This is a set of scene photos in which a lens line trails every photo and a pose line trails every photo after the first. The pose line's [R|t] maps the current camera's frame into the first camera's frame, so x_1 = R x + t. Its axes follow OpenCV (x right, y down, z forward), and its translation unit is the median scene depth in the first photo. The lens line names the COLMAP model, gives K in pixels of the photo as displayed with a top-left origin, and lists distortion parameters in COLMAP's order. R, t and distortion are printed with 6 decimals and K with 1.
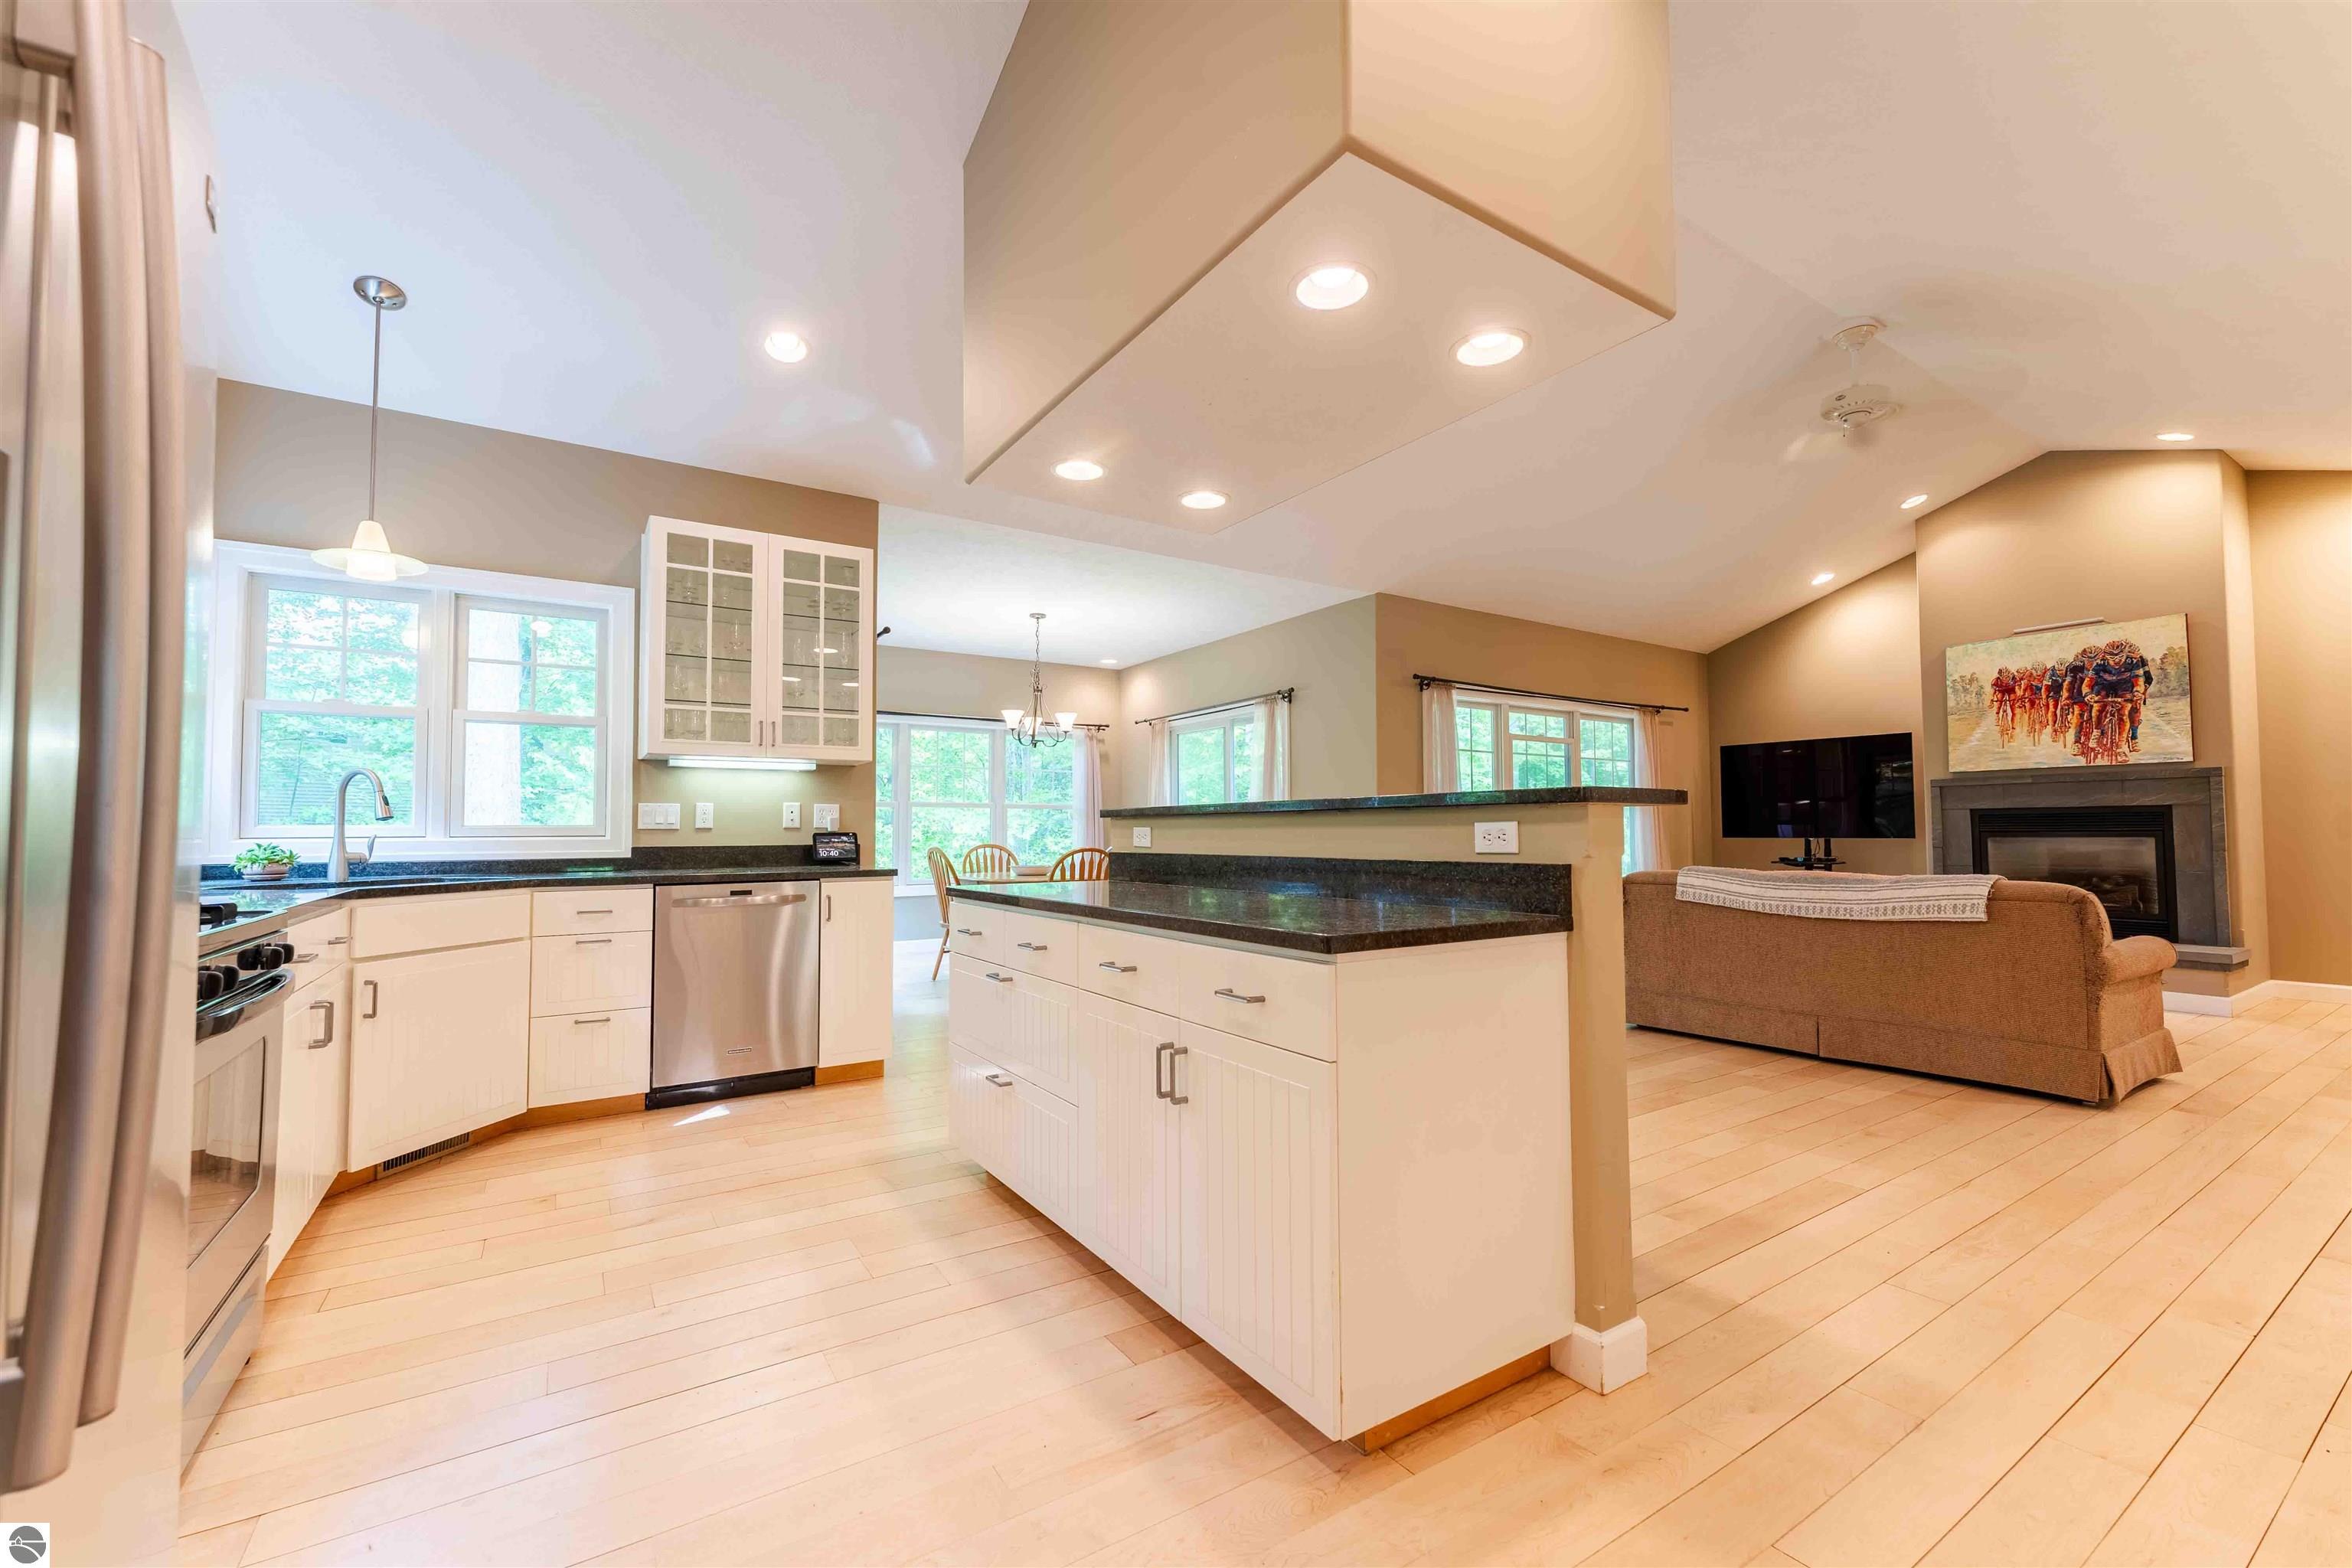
lens RADIAL K [[954.6, 0, 1178.8], [0, 954.6, 795.8], [0, 0, 1]] dist [0.001434, -0.000432]
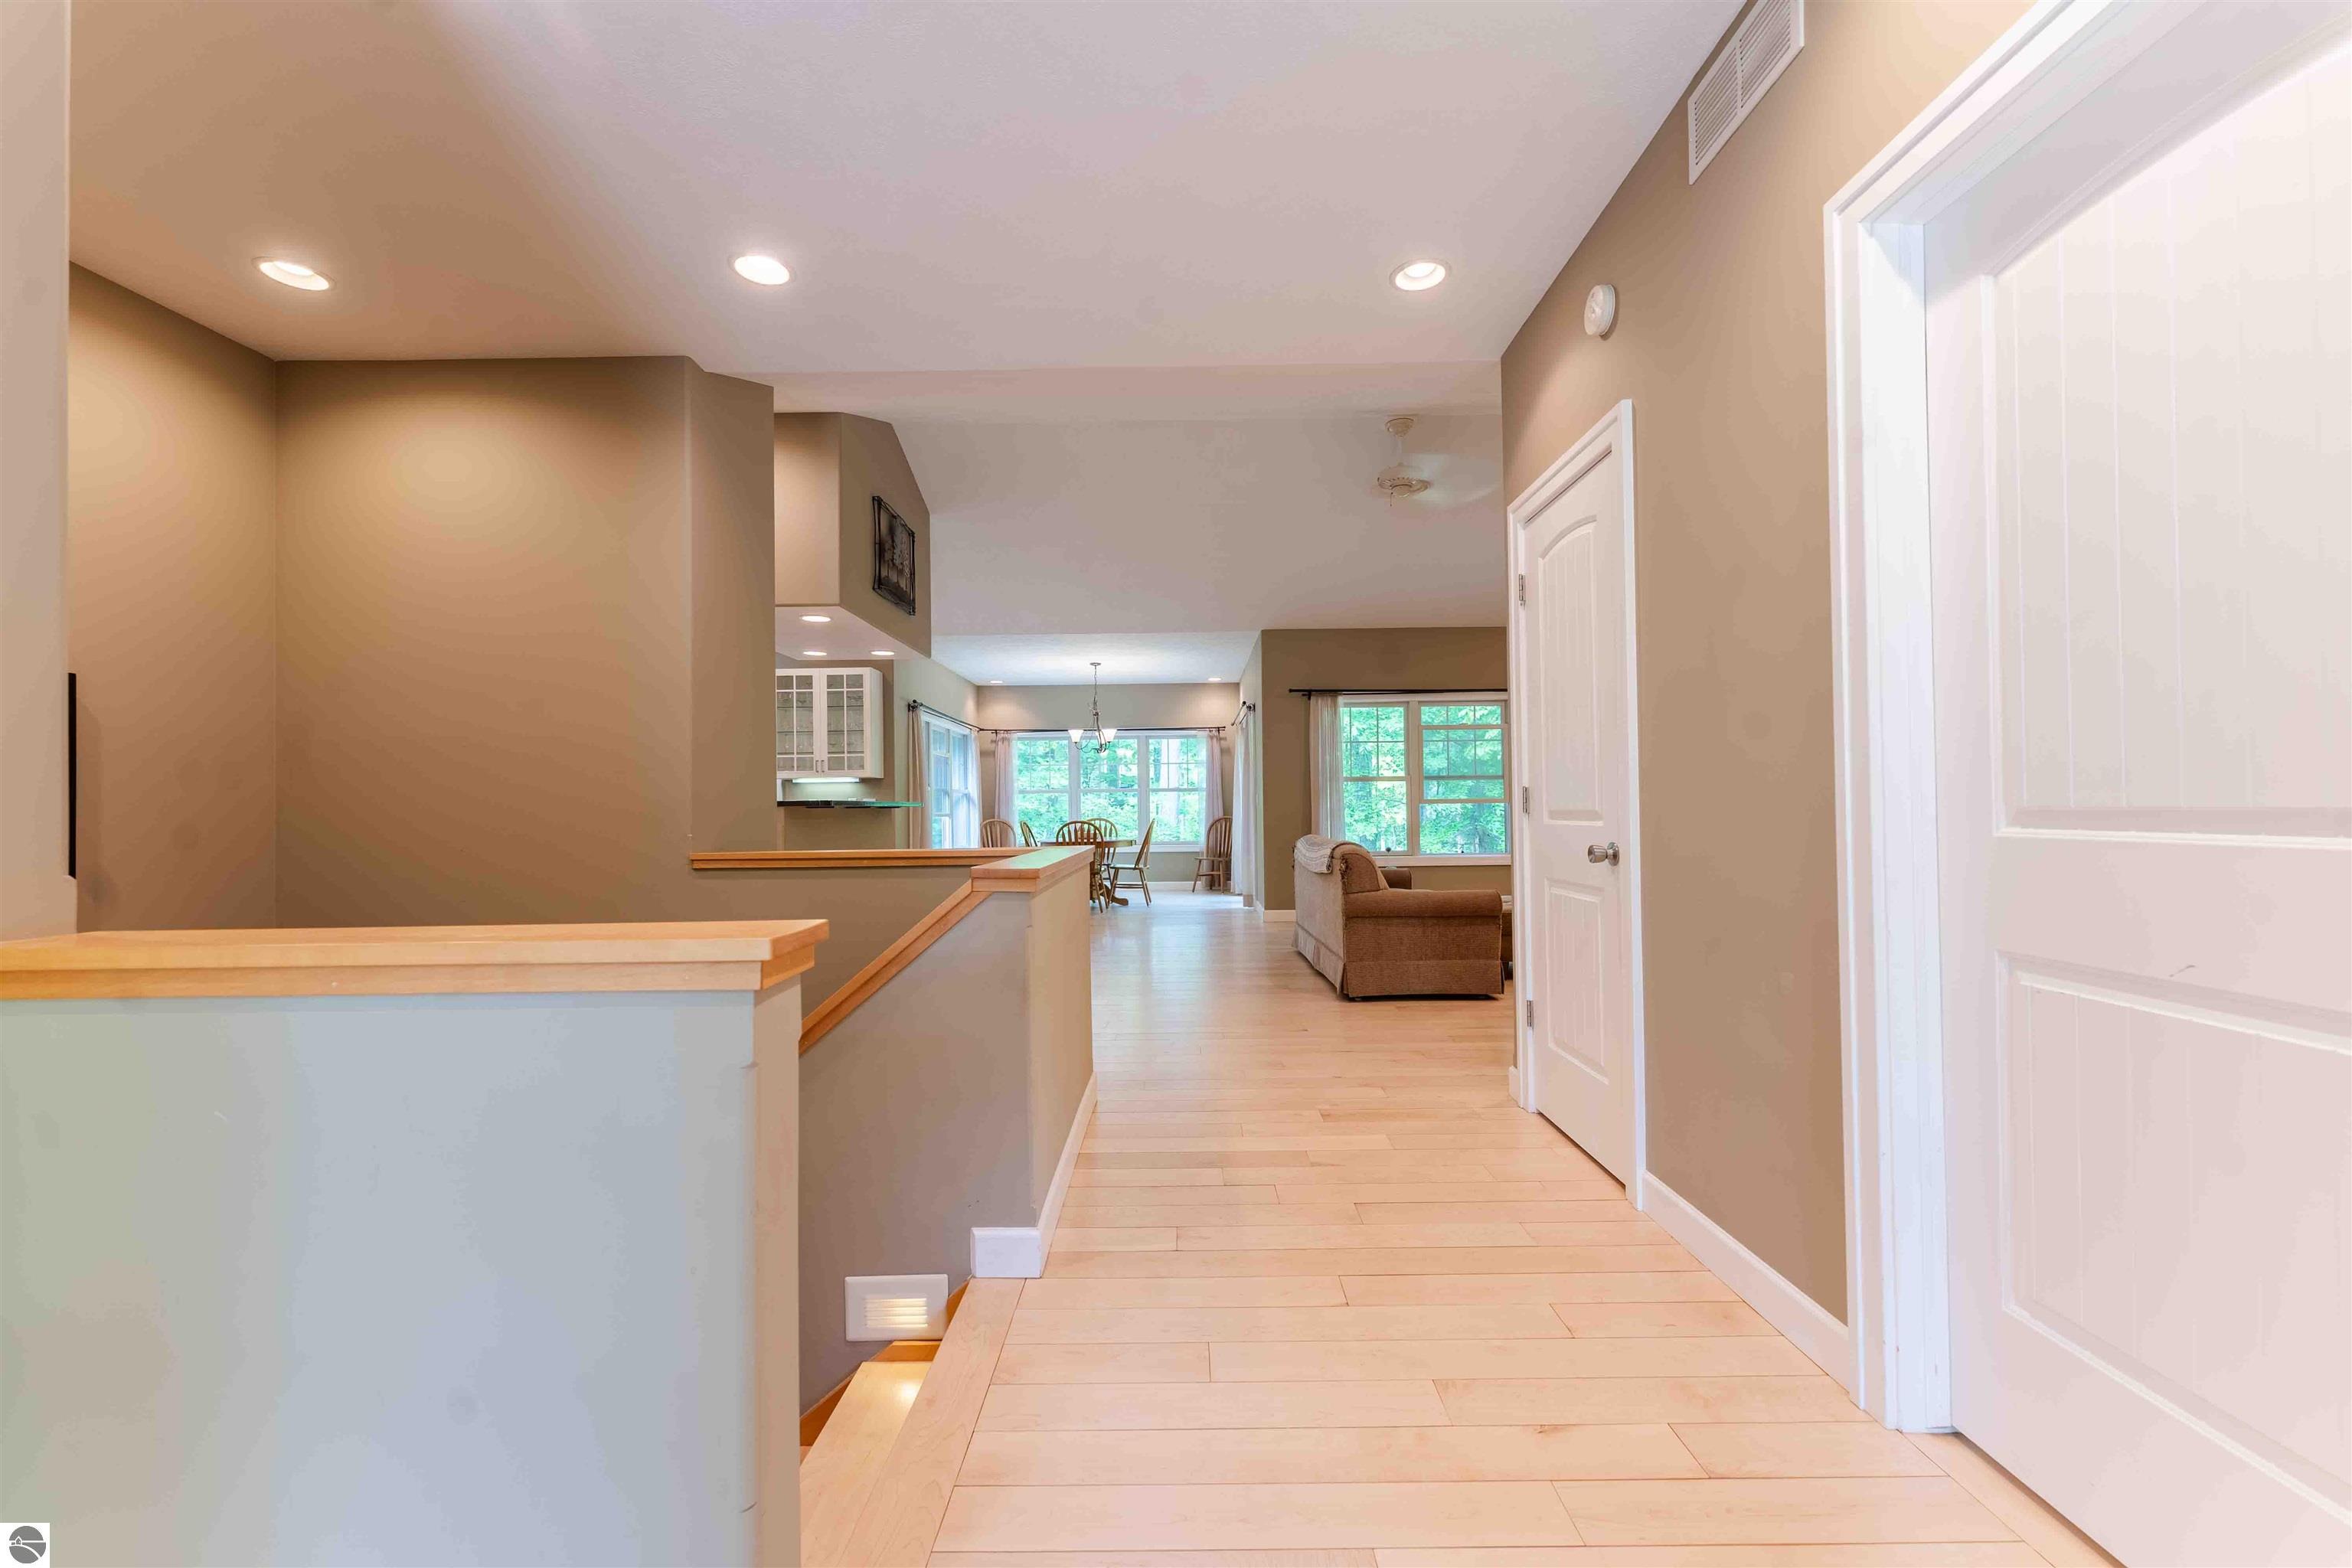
lens RADIAL K [[954.6, 0, 1178.8], [0, 954.6, 795.8], [0, 0, 1]] dist [0.001434, -0.000432]
pose [[0.834630, -0.013728, -0.550640, 1.352639], [0.030788, 0.999289, 0.021753, -0.022058], [0.549950, -0.035109, 0.834459, -0.299480]]
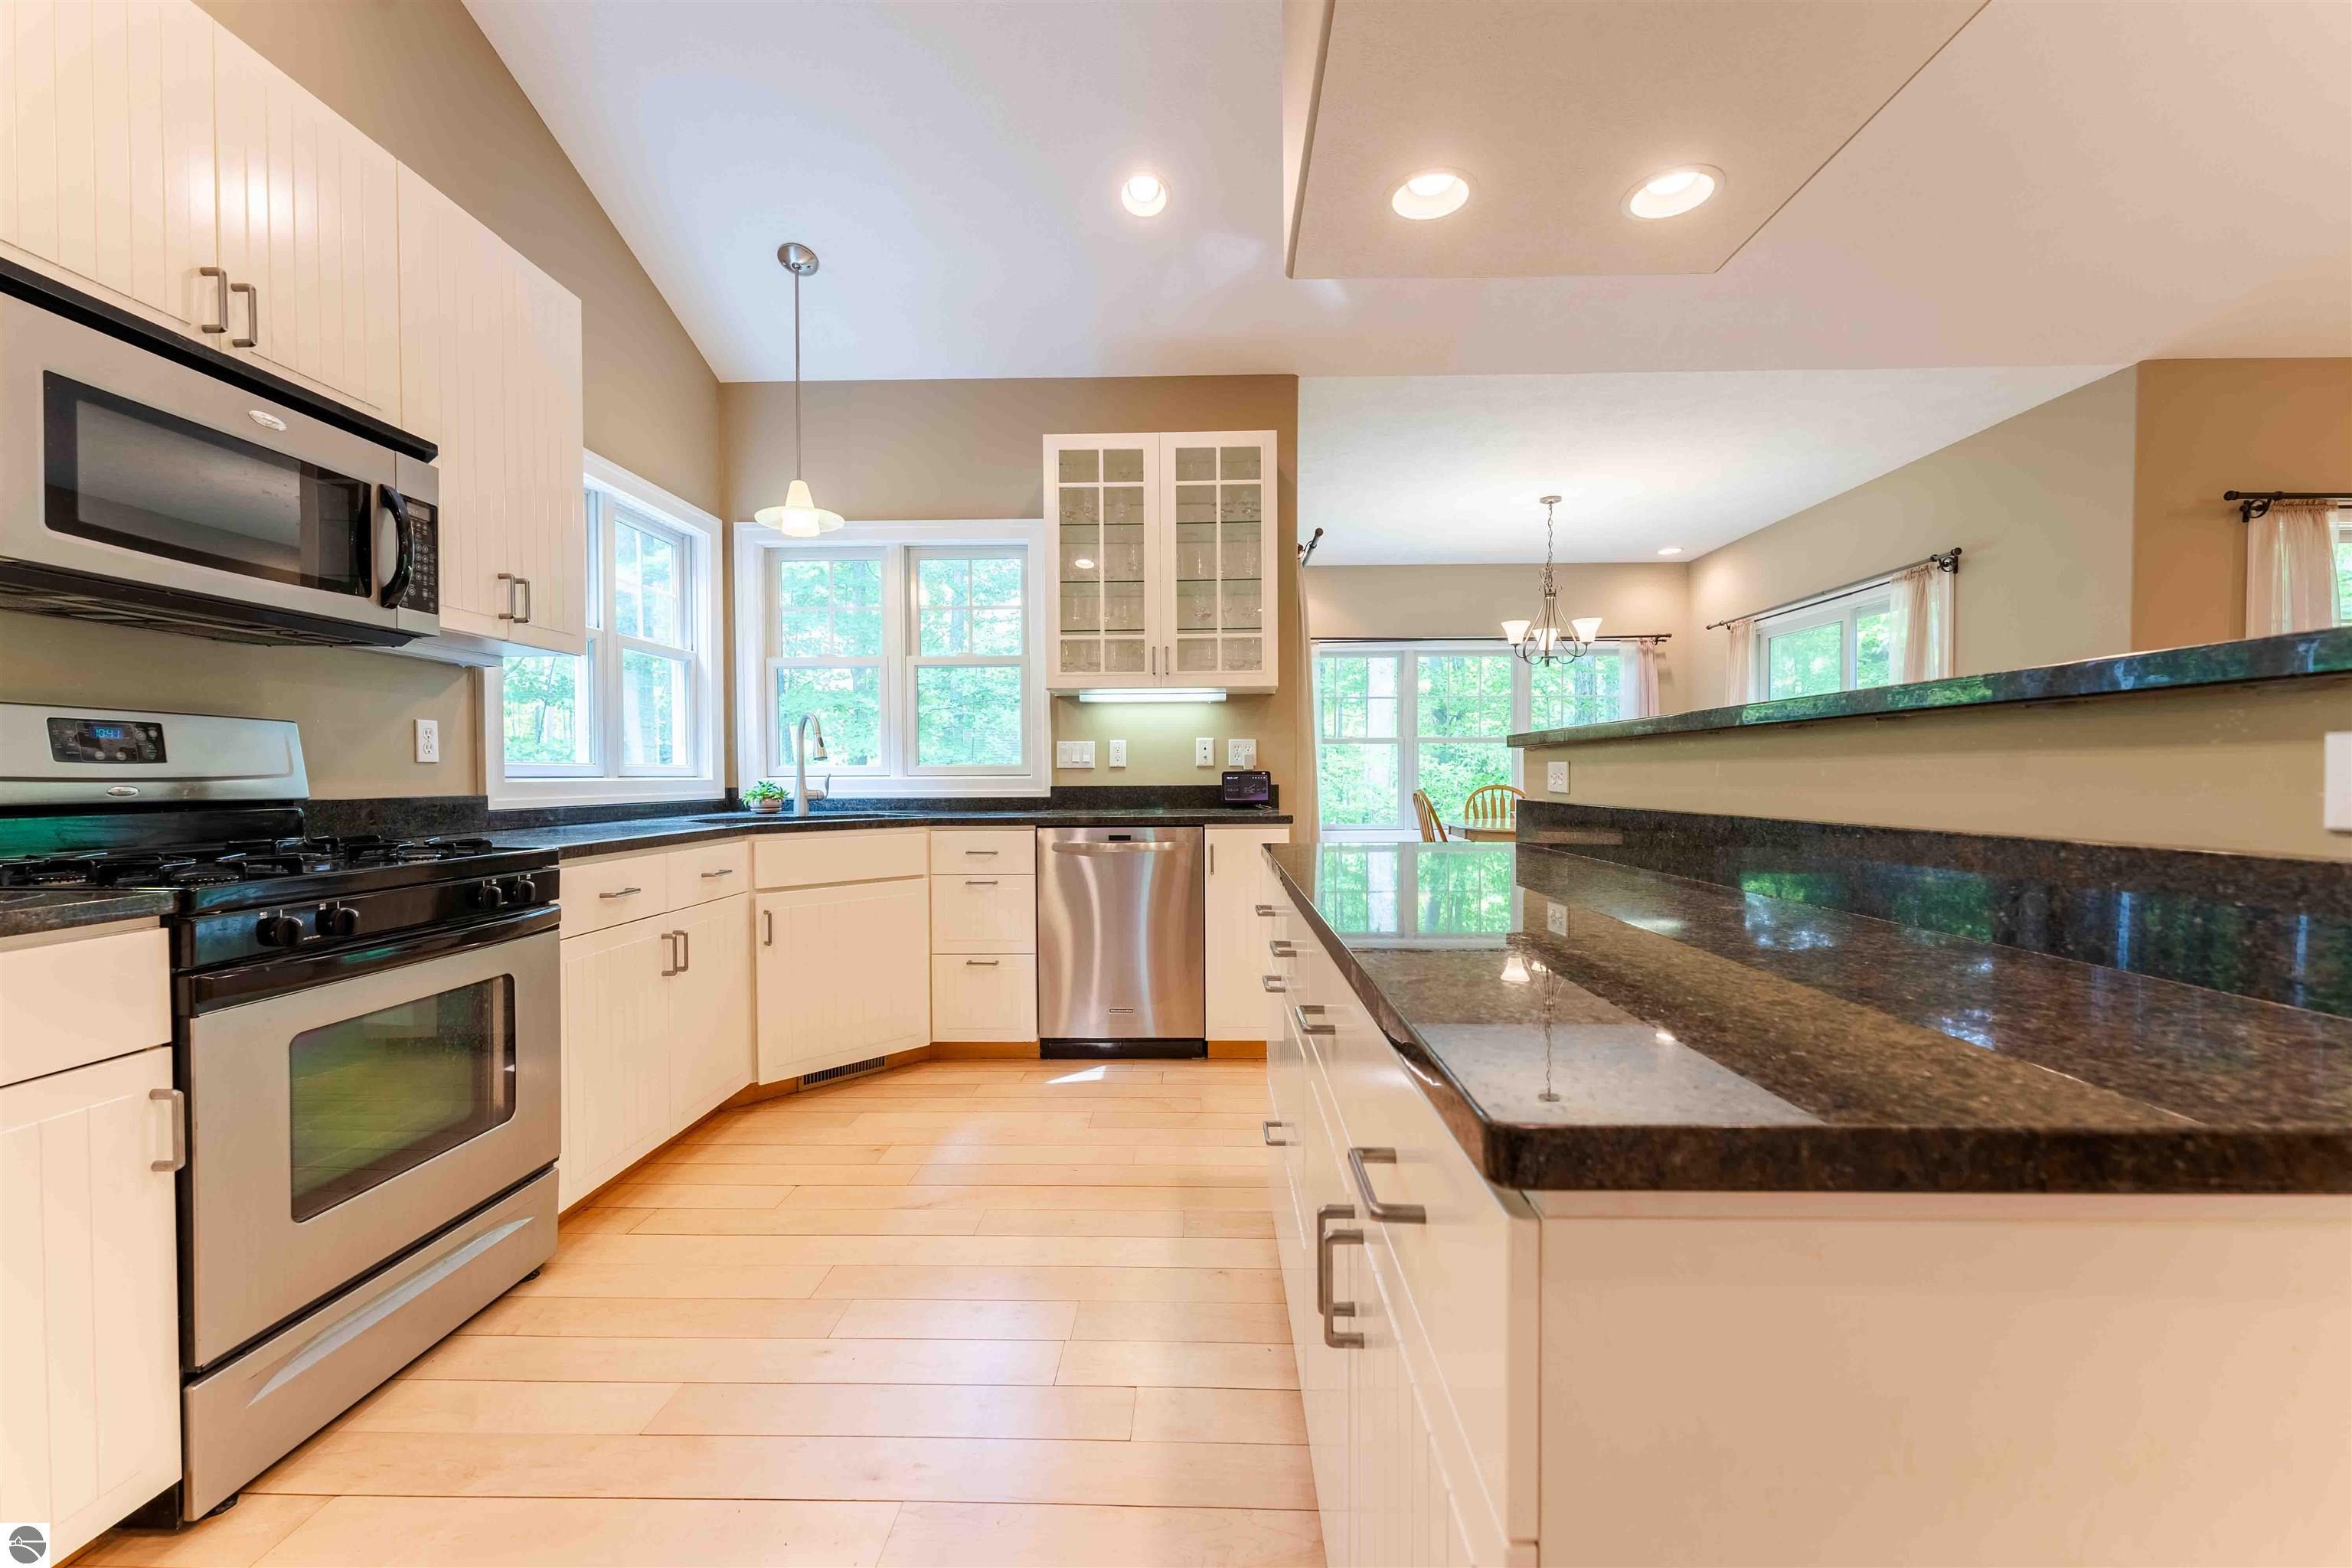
lens RADIAL K [[954.6, 0, 1178.8], [0, 954.6, 795.8], [0, 0, 1]] dist [0.001434, -0.000432]
pose [[0.824339, 0.013240, -0.565942, 0.089645], [0.022705, 0.998149, 0.056423, 0.011095], [0.565641, -0.059361, 0.822512, 0.267309]]
